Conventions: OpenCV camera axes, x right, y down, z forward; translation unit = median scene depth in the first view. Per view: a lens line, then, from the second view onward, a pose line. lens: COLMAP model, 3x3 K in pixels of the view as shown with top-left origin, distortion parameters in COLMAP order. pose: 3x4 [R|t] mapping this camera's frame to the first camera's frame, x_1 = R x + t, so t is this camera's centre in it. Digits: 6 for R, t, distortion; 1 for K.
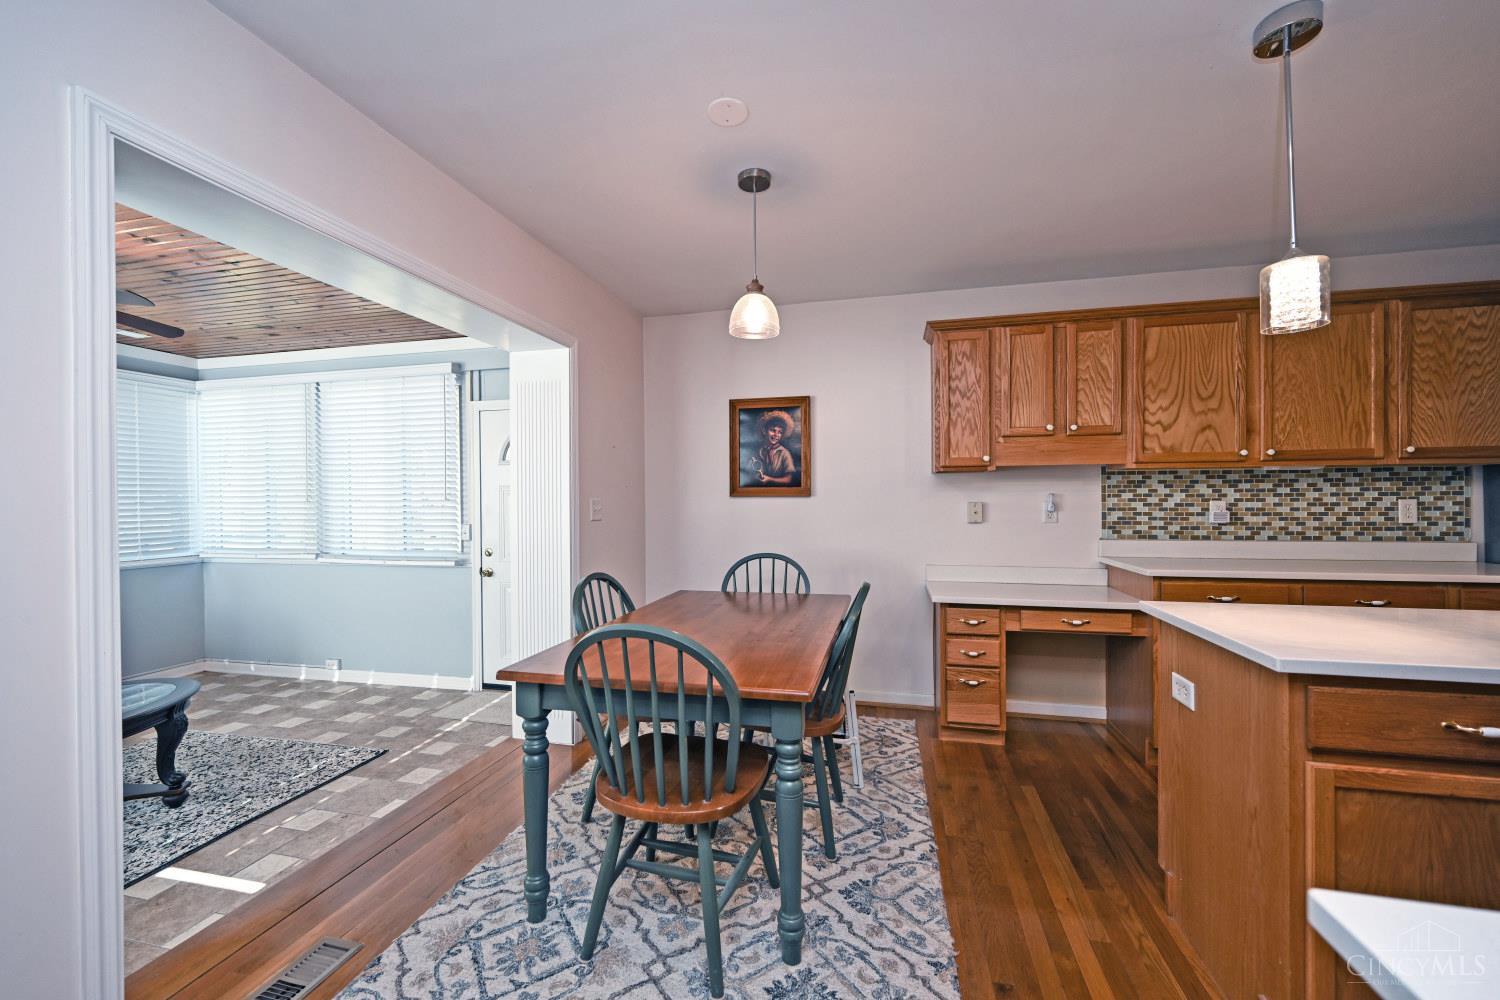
lens RADIAL K [[589.2, 0, 750.0], [0, 589.2, 500.0], [0, 0, 1]] dist [-0.002168, 0.000020]
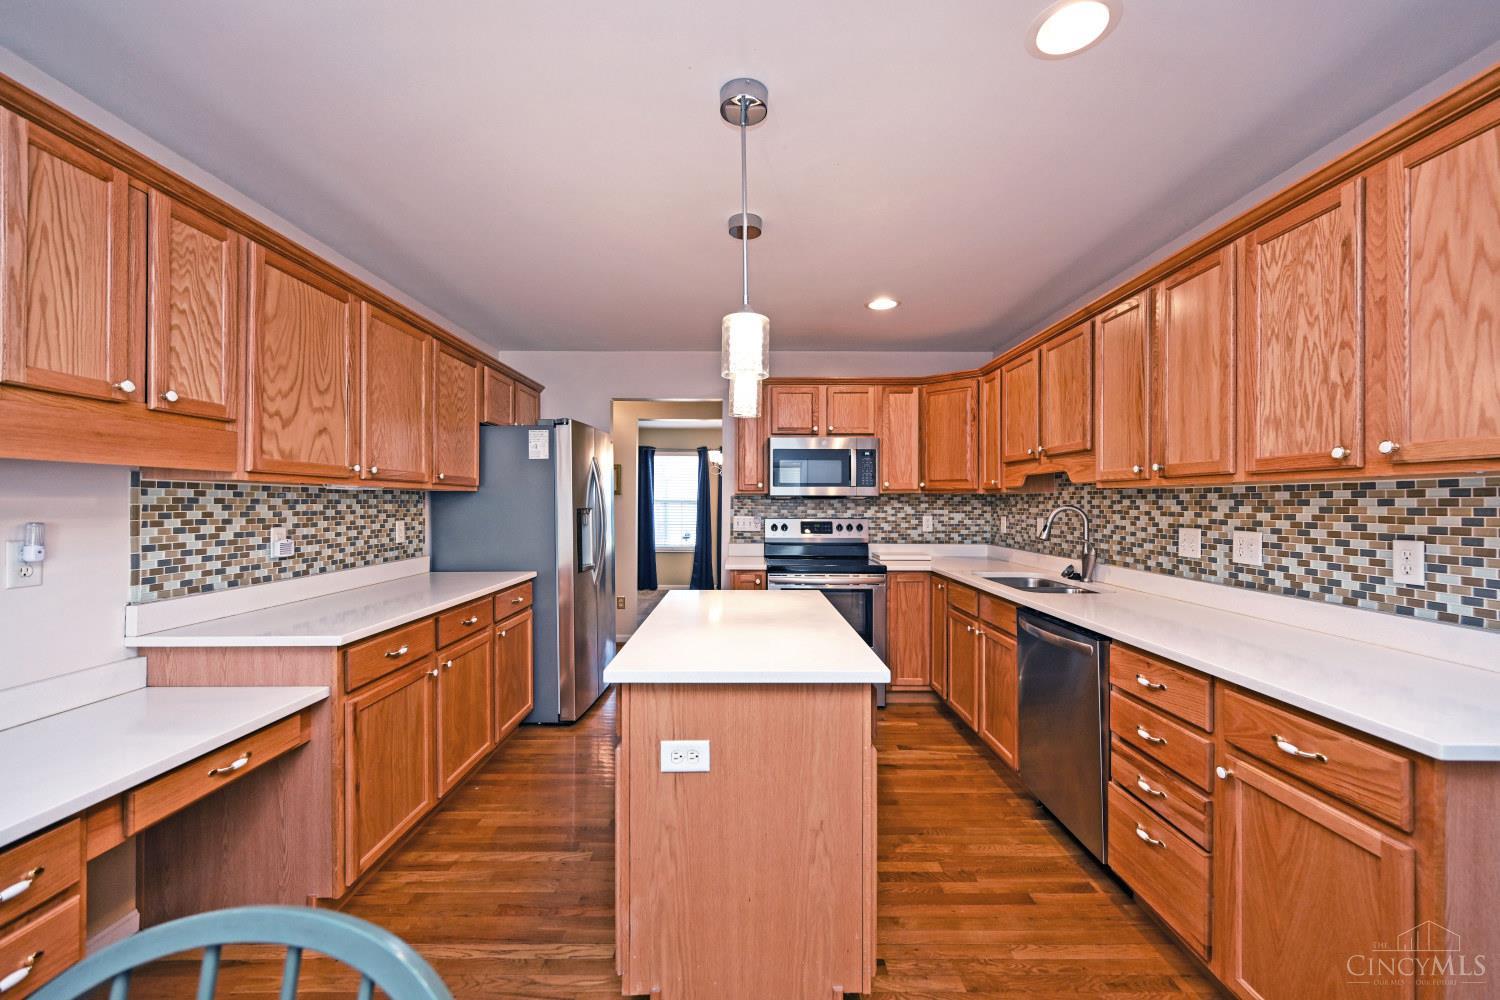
lens RADIAL K [[589.2, 0, 750.0], [0, 589.2, 500.0], [0, 0, 1]] dist [-0.002168, 0.000020]
pose [[-0.230640, 0.011917, 0.972966, -0.070104], [0.003773, 0.999928, -0.011352, -0.023155], [-0.973032, 0.001053, -0.230668, 0.602088]]
